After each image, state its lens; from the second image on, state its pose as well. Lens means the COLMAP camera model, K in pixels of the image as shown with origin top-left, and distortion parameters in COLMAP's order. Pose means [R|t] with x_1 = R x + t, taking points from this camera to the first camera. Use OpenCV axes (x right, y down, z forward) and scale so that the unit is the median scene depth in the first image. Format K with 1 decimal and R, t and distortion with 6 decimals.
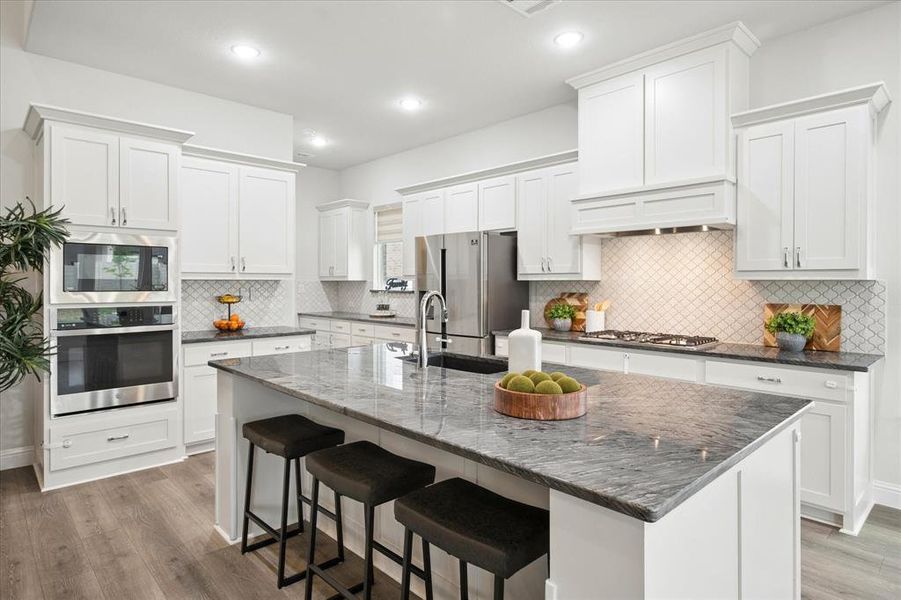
lens RADIAL K [[503.0, 0, 455.5], [0, 503.0, 285.2], [0, 0, 1]] dist [-0.004739, -0.001463]
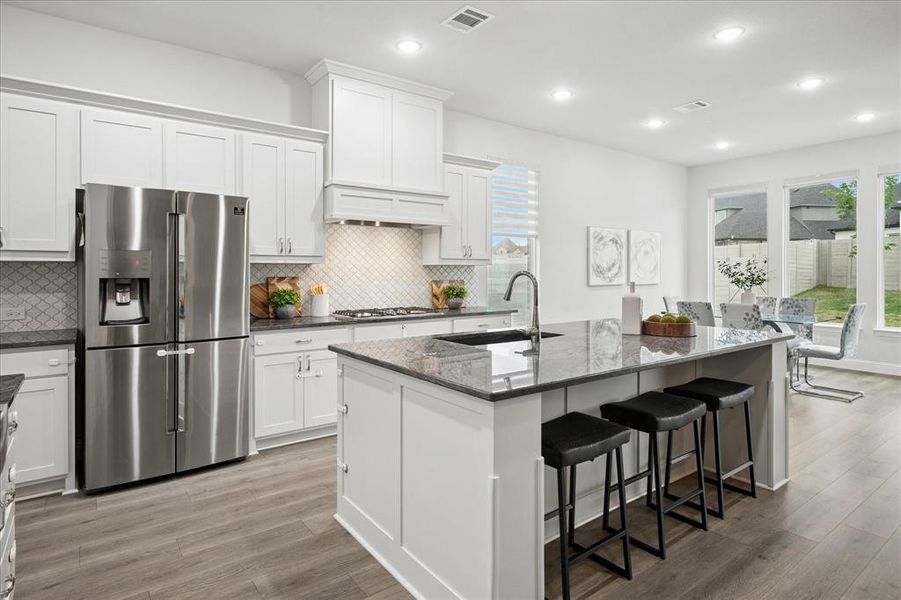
lens RADIAL K [[481.9, 0, 445.0], [0, 481.9, 277.3], [0, 0, 1]] dist [-0.005567, 0.005281]
pose [[0.127024, -0.011612, 0.991832, -0.674593], [0.005774, 0.999923, 0.010968, 0.008904], [-0.991883, 0.004334, 0.127082, 0.640895]]
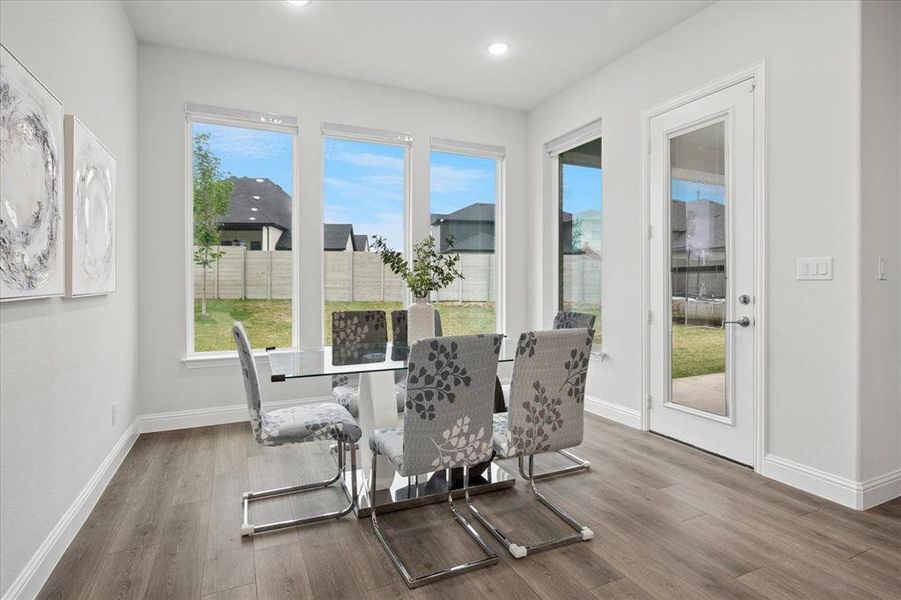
lens RADIAL K [[481.9, 0, 465.2], [0, 481.9, 283.5], [0, 0, 1]] dist [-0.005567, 0.005281]
pose [[-0.952397, 0.002197, 0.304852, 0.519536], [0.003340, 0.999989, 0.003227, 0.041682], [-0.304841, 0.004092, -0.952394, 0.567406]]
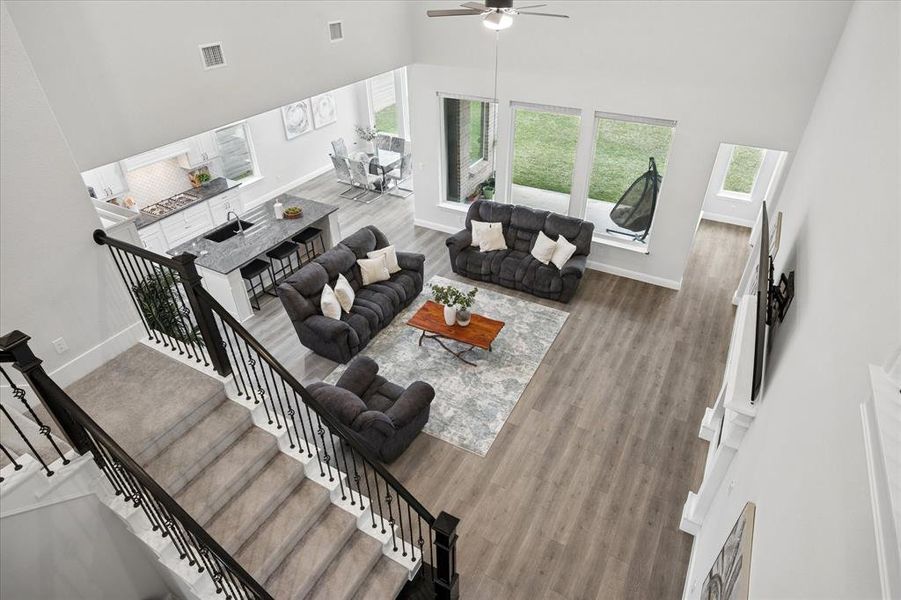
lens RADIAL K [[512.5, 0, 439.2], [0, 512.5, 304.0], [0, 0, 1]] dist [0.016736, 0.000120]
pose [[-0.280938, -0.550580, 0.786089, -1.925821], [0.028785, 0.813874, 0.580328, -0.795054], [-0.959294, 0.185664, -0.212800, 0.349483]]
